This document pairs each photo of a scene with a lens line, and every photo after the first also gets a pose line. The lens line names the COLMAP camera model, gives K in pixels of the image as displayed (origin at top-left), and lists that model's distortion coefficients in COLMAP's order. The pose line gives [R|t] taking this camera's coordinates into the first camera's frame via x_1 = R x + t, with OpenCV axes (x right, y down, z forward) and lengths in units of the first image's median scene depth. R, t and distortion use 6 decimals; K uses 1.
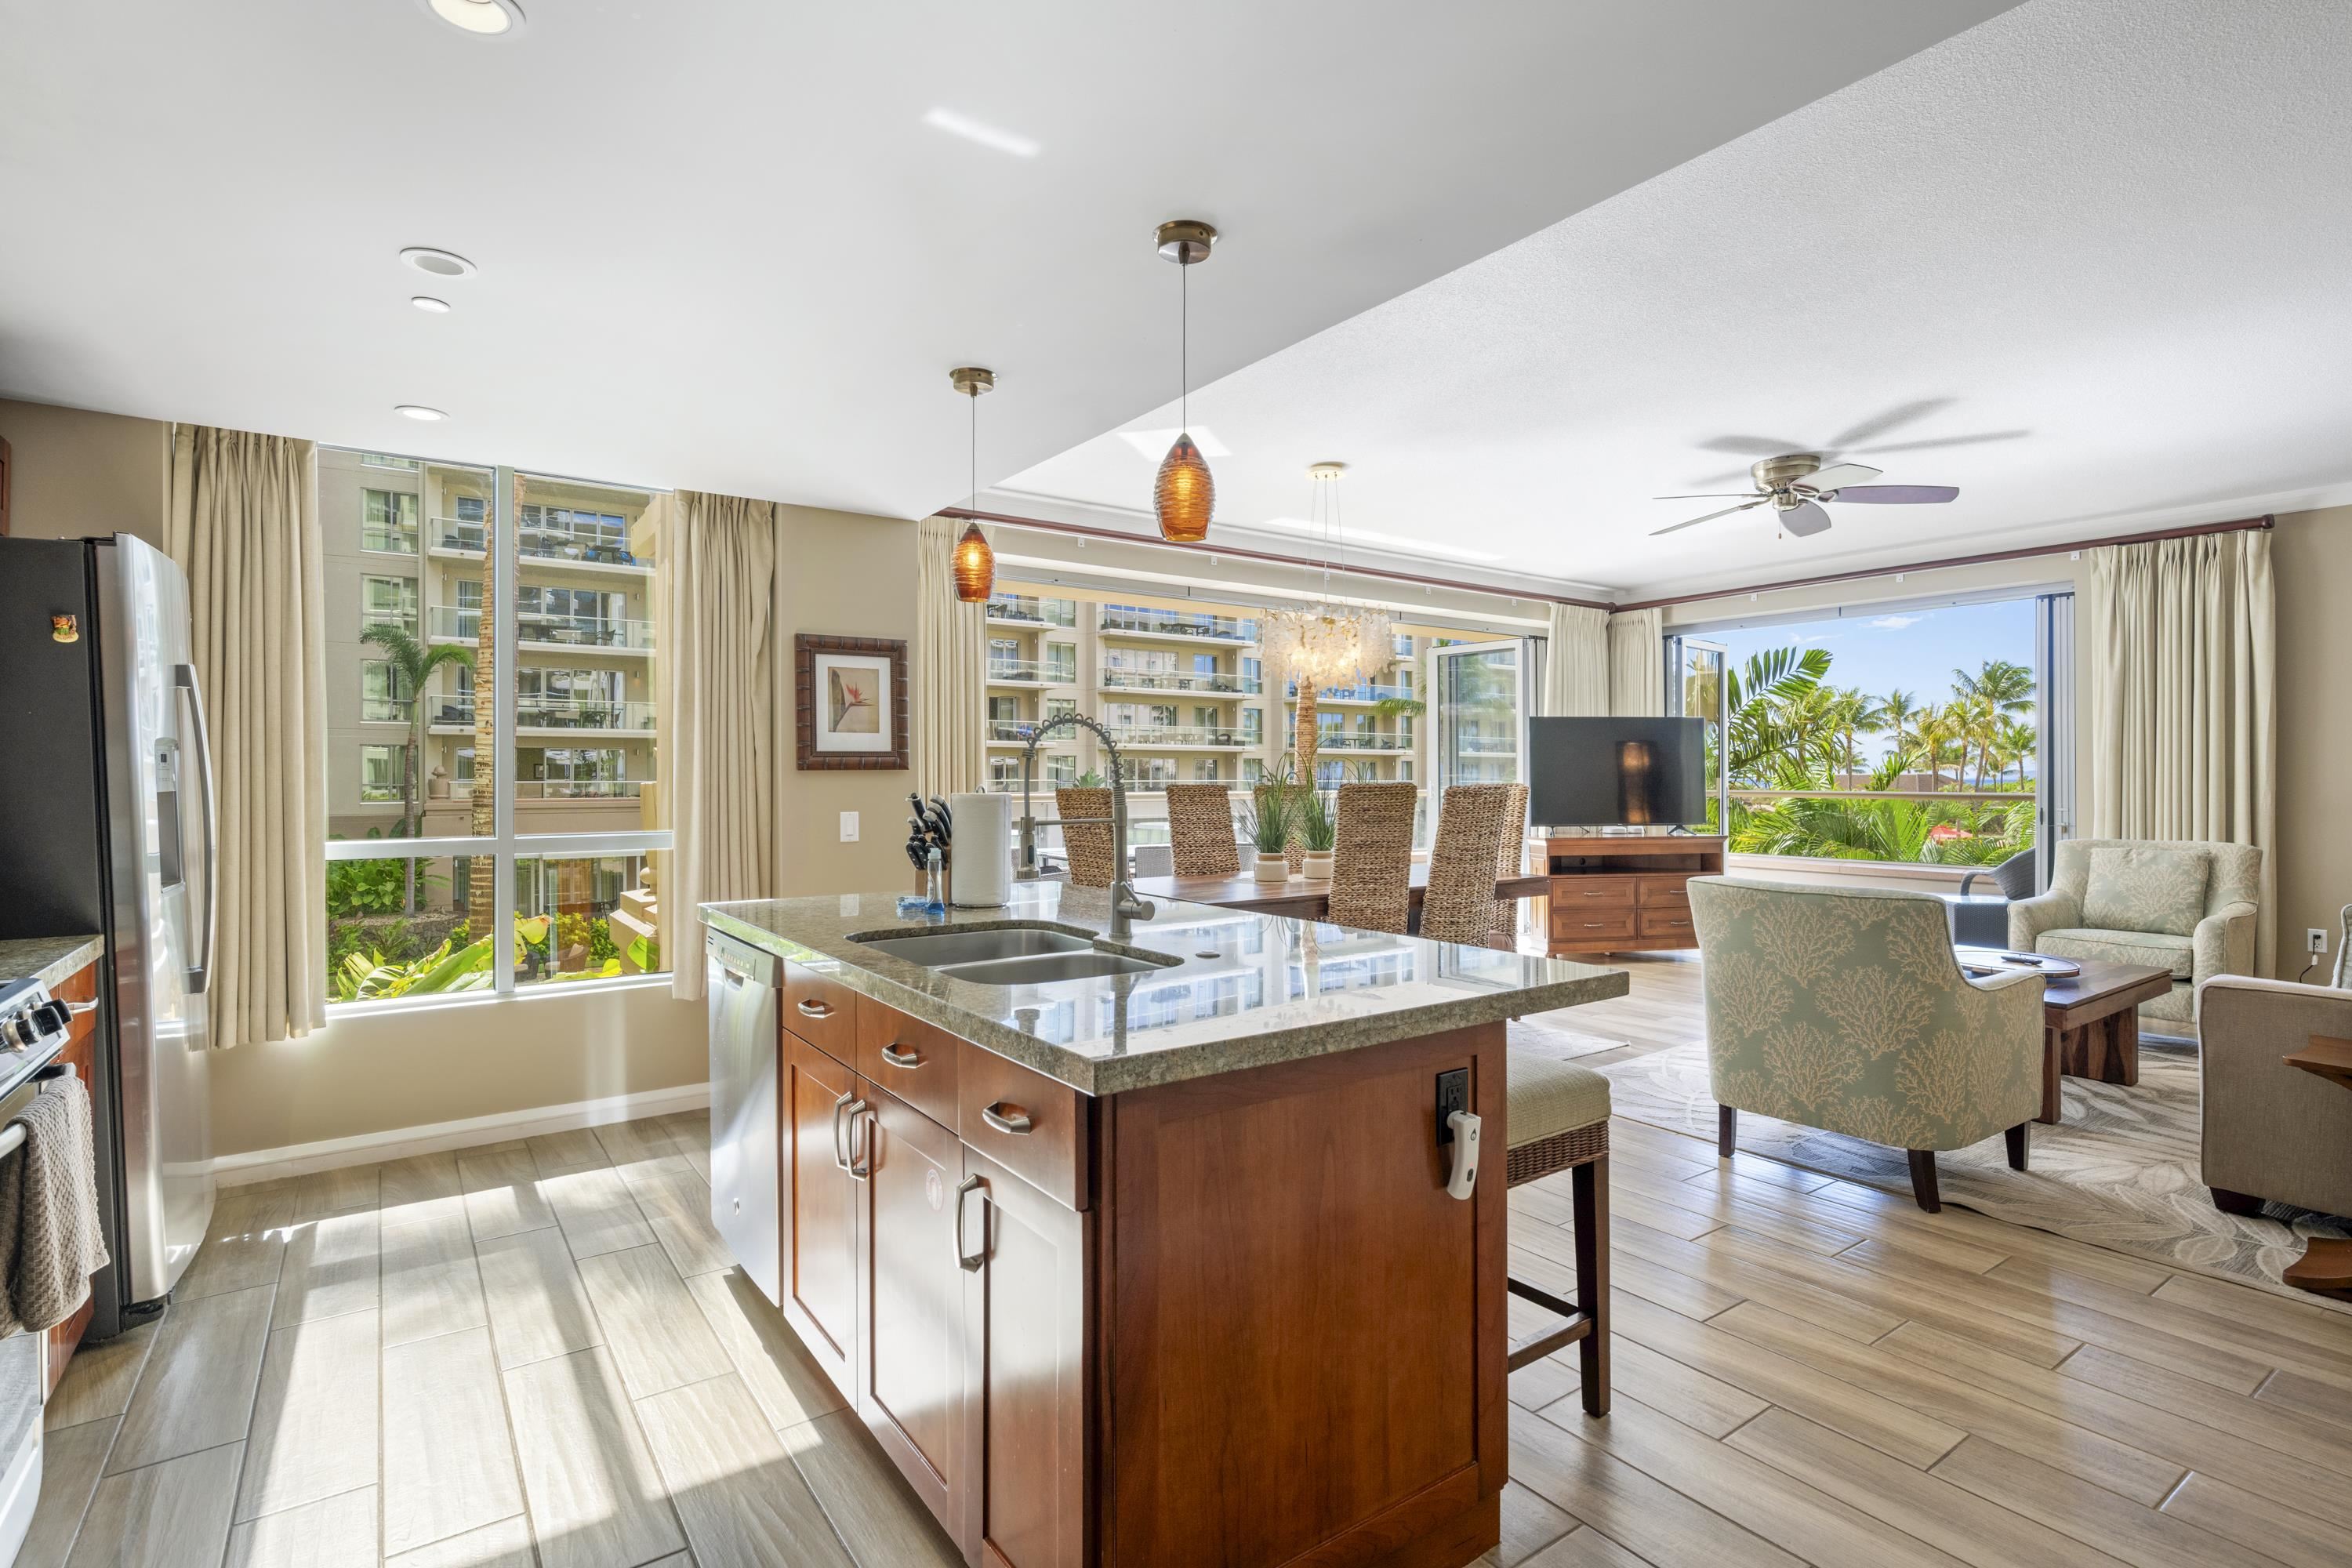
lens RADIAL K [[1138.6, 0, 1191.4], [0, 1138.6, 772.5], [0, 0, 1]] dist [0.006672, -0.000293]
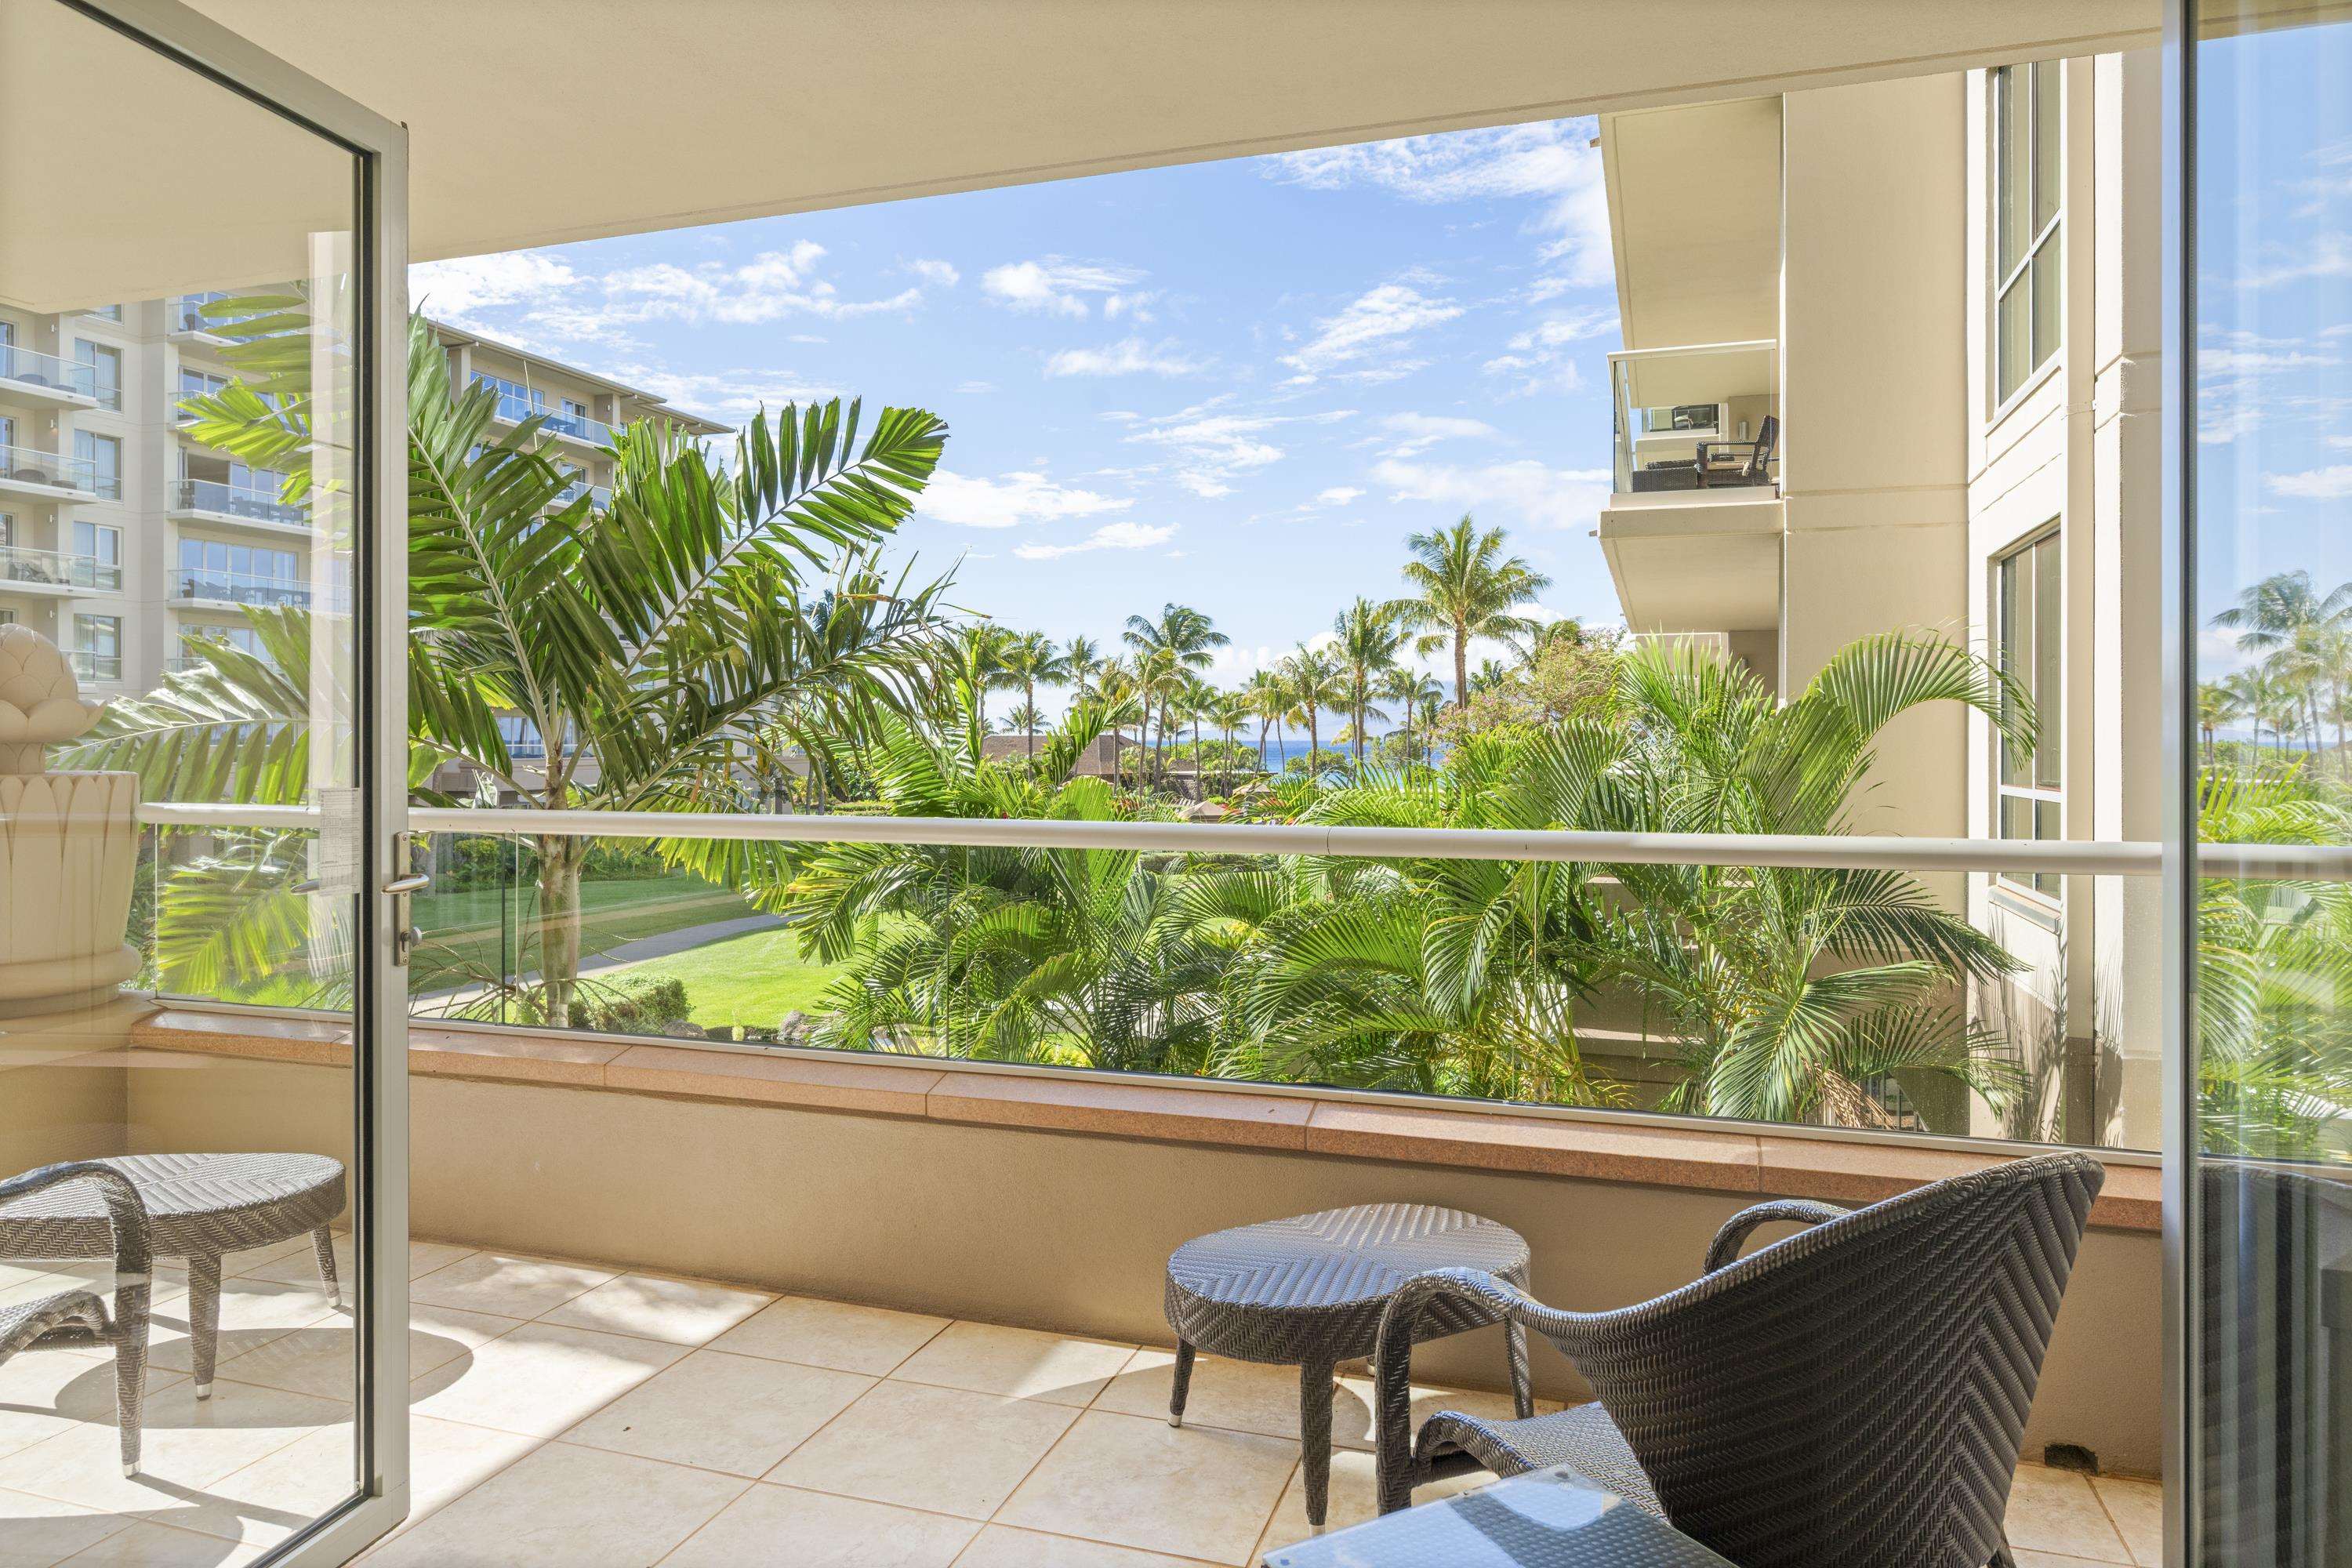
lens RADIAL K [[1447.5, 0, 1169.4], [0, 1447.5, 725.5], [0, 0, 1]] dist [0.005957, 0.006251]
pose [[0.815827, 0.006498, 0.578260, 0.347647], [-0.004468, 0.999978, -0.004933, -0.004541], [-0.578279, 0.001440, 0.815838, 0.572930]]
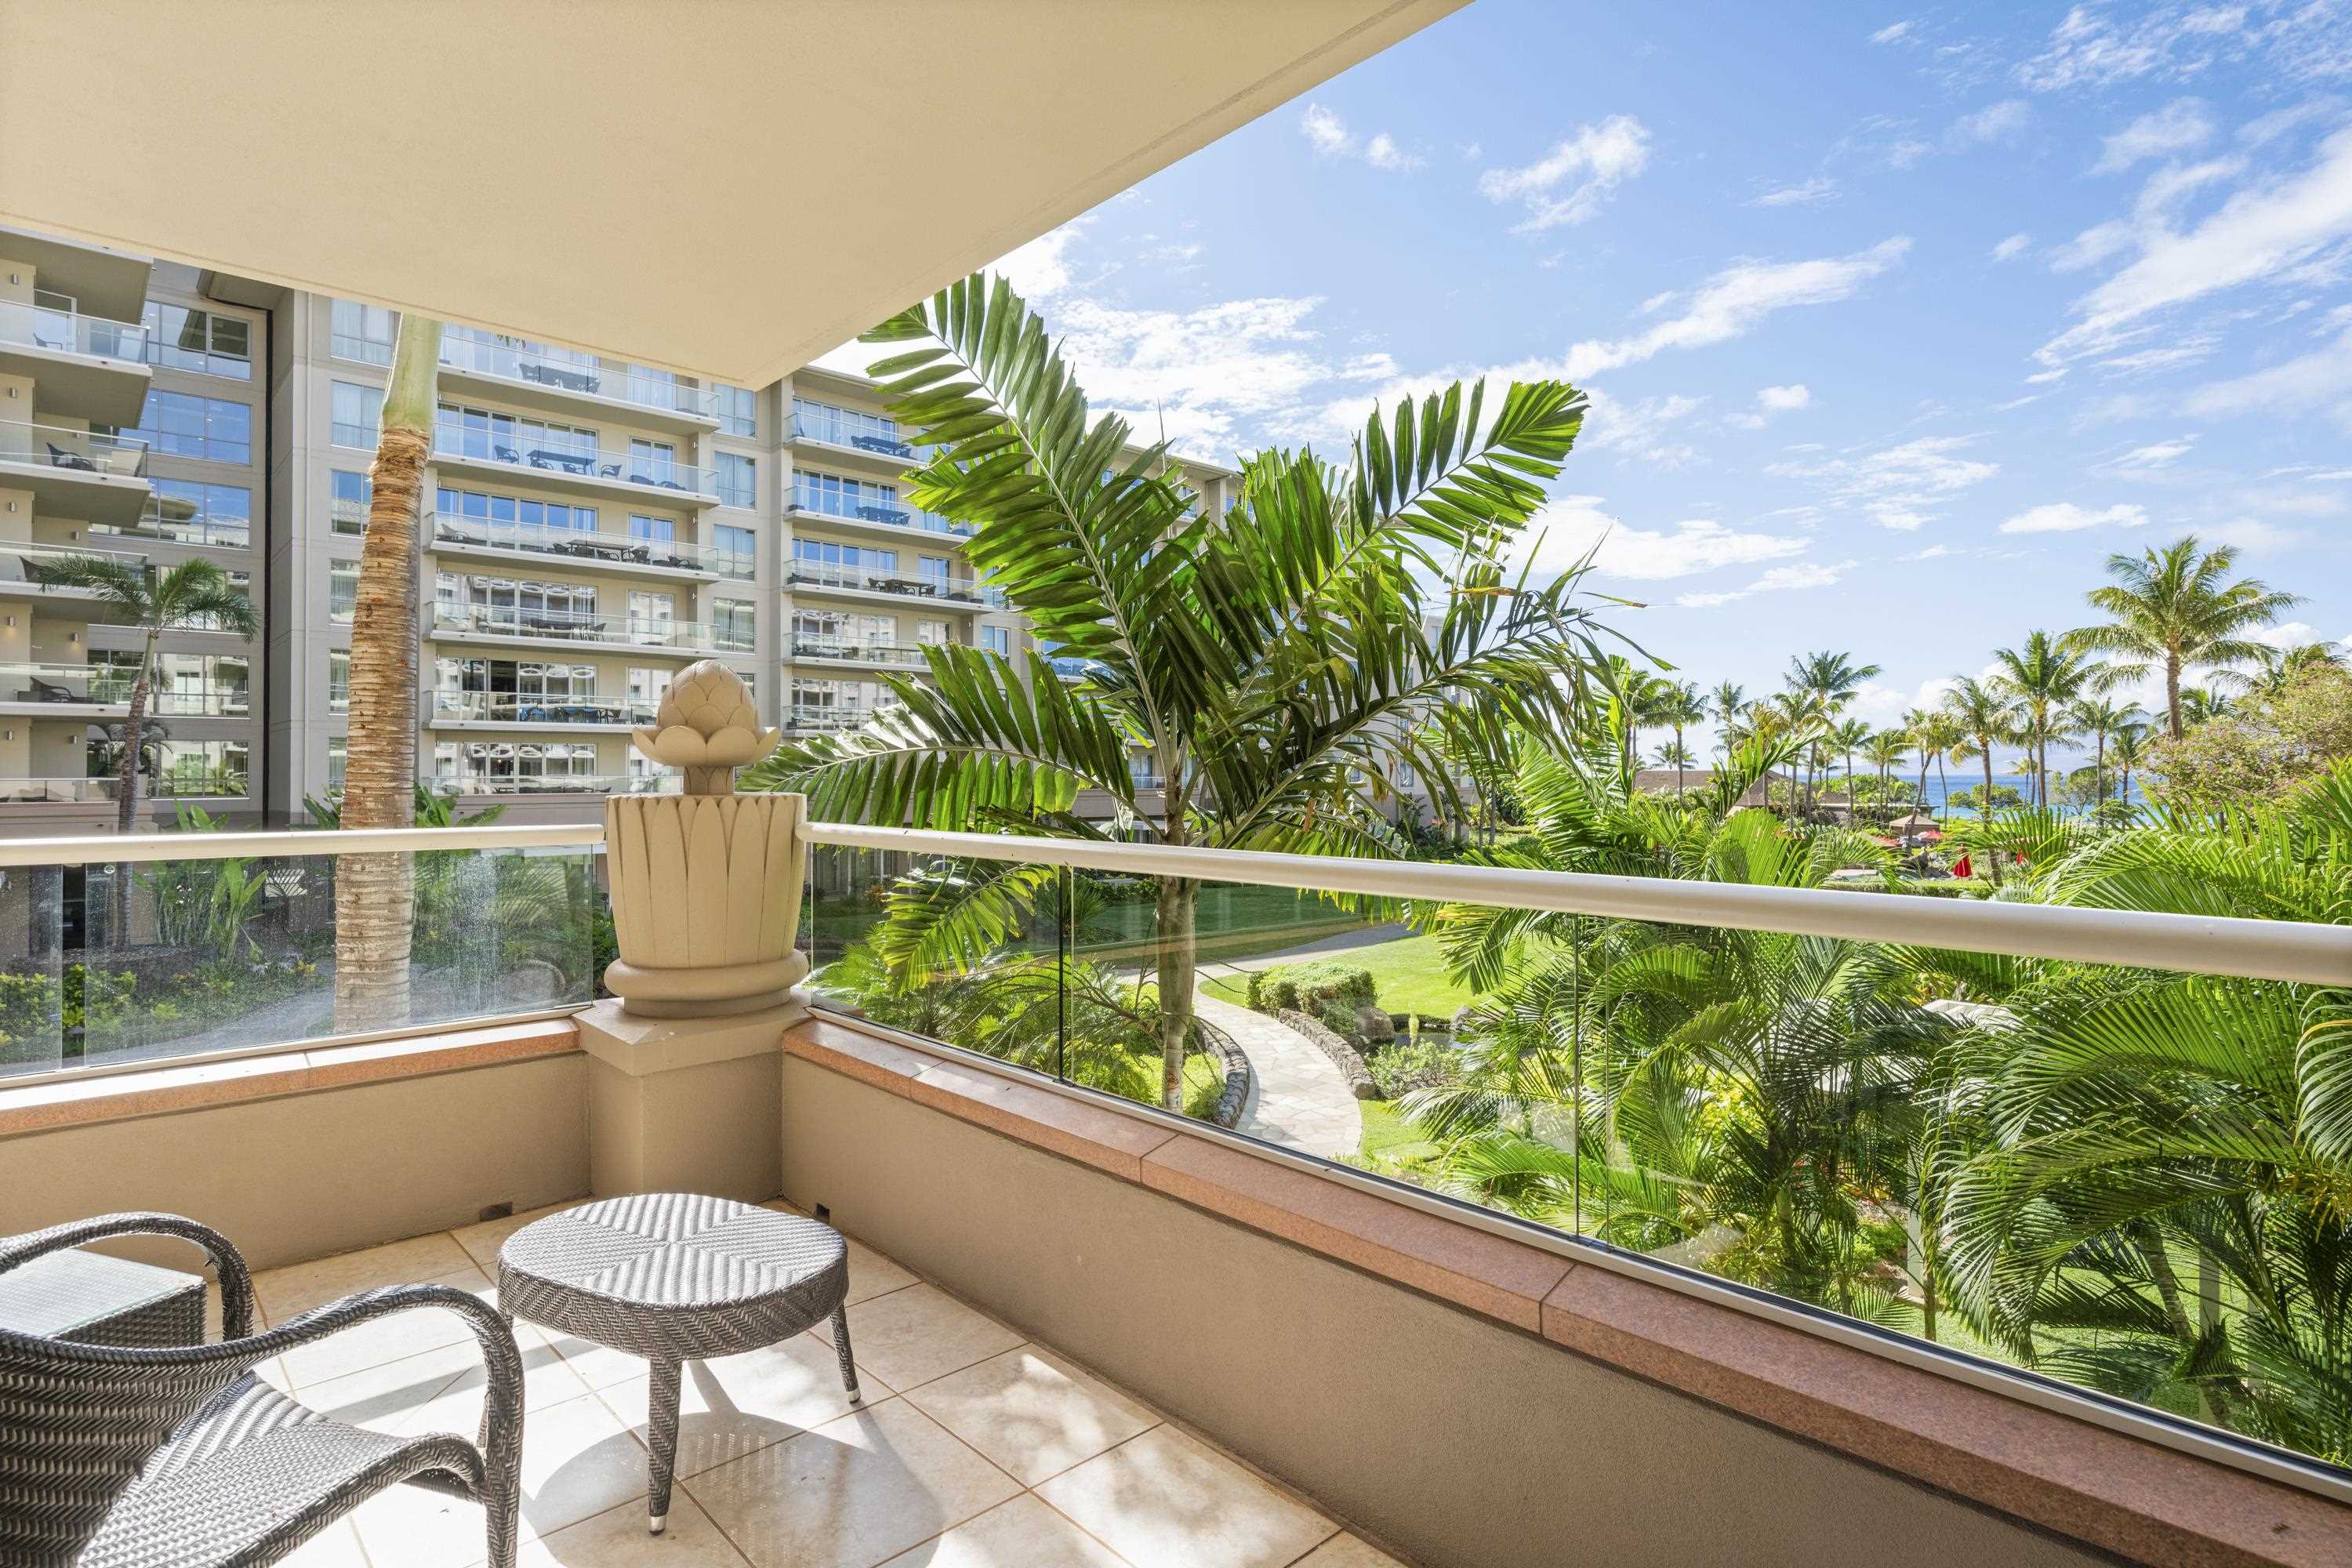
lens RADIAL K [[1181.9, 0, 1192.0], [0, 1181.9, 772.2], [0, 0, 1]] dist [0.006137, 0.000494]
pose [[0.991445, 0.000920, 0.130525, 0.410293], [-0.001481, 0.999990, 0.004197, -0.000865], [-0.130520, -0.004355, 0.991436, 0.689945]]
